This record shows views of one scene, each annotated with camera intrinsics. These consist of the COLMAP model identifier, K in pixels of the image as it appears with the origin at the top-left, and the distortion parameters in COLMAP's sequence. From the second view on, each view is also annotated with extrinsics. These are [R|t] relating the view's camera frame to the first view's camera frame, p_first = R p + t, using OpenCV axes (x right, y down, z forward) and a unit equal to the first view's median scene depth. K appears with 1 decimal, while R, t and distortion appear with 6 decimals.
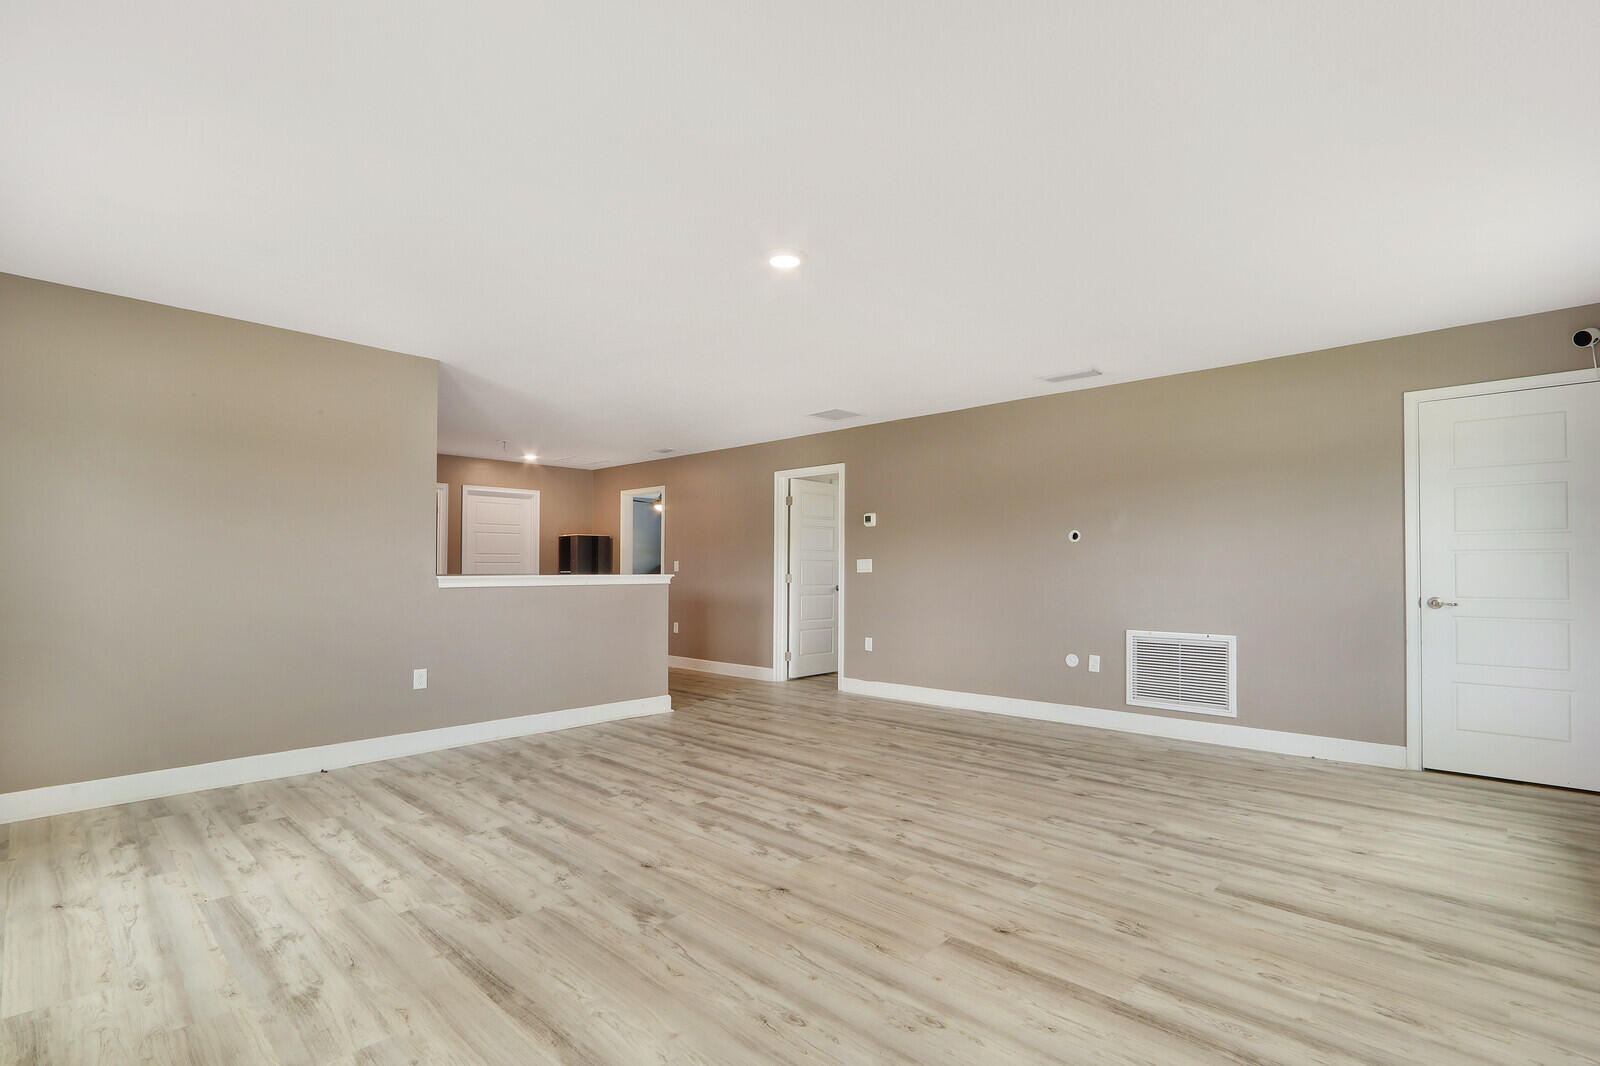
lens RADIAL K [[752.3, 0, 801.7], [0, 752.3, 543.1], [0, 0, 1]] dist [-0.021482, 0.005312]
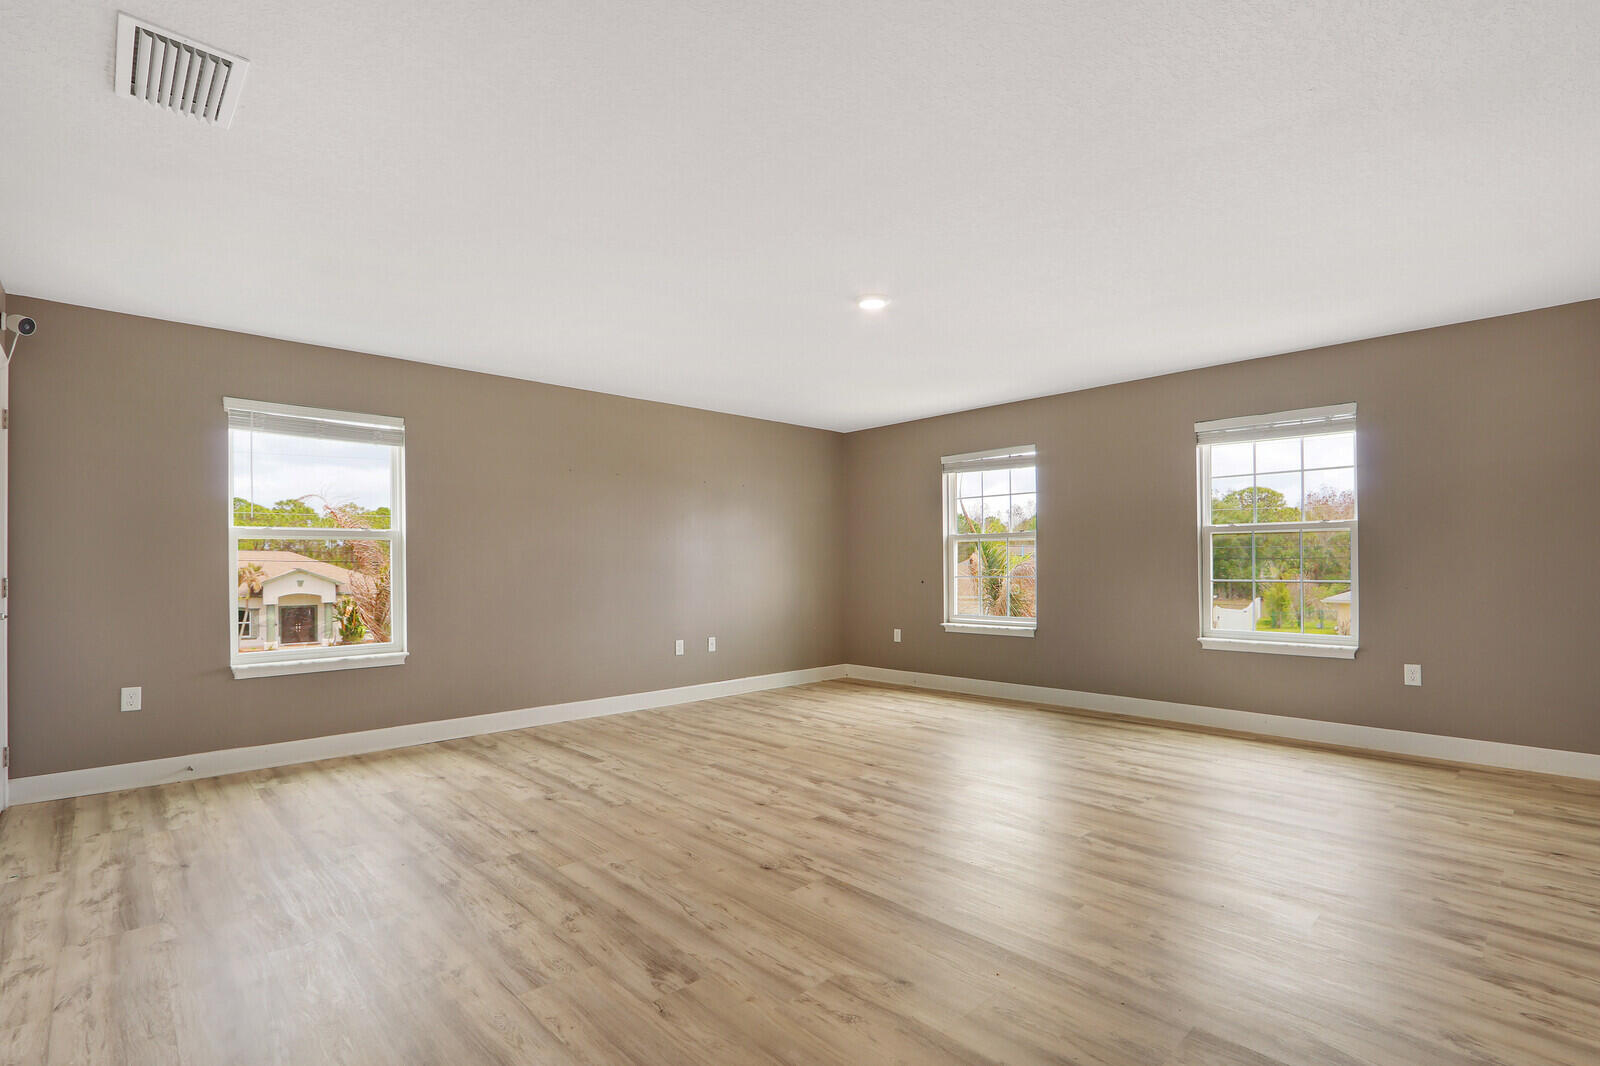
lens RADIAL K [[752.3, 0, 797.3], [0, 752.3, 565.7], [0, 0, 1]] dist [-0.021482, 0.005312]
pose [[-0.997940, 0.005584, 0.063913, 0.020092], [0.003707, 0.999559, -0.029455, 0.070878], [-0.064049, -0.029157, -0.997521, 2.130461]]
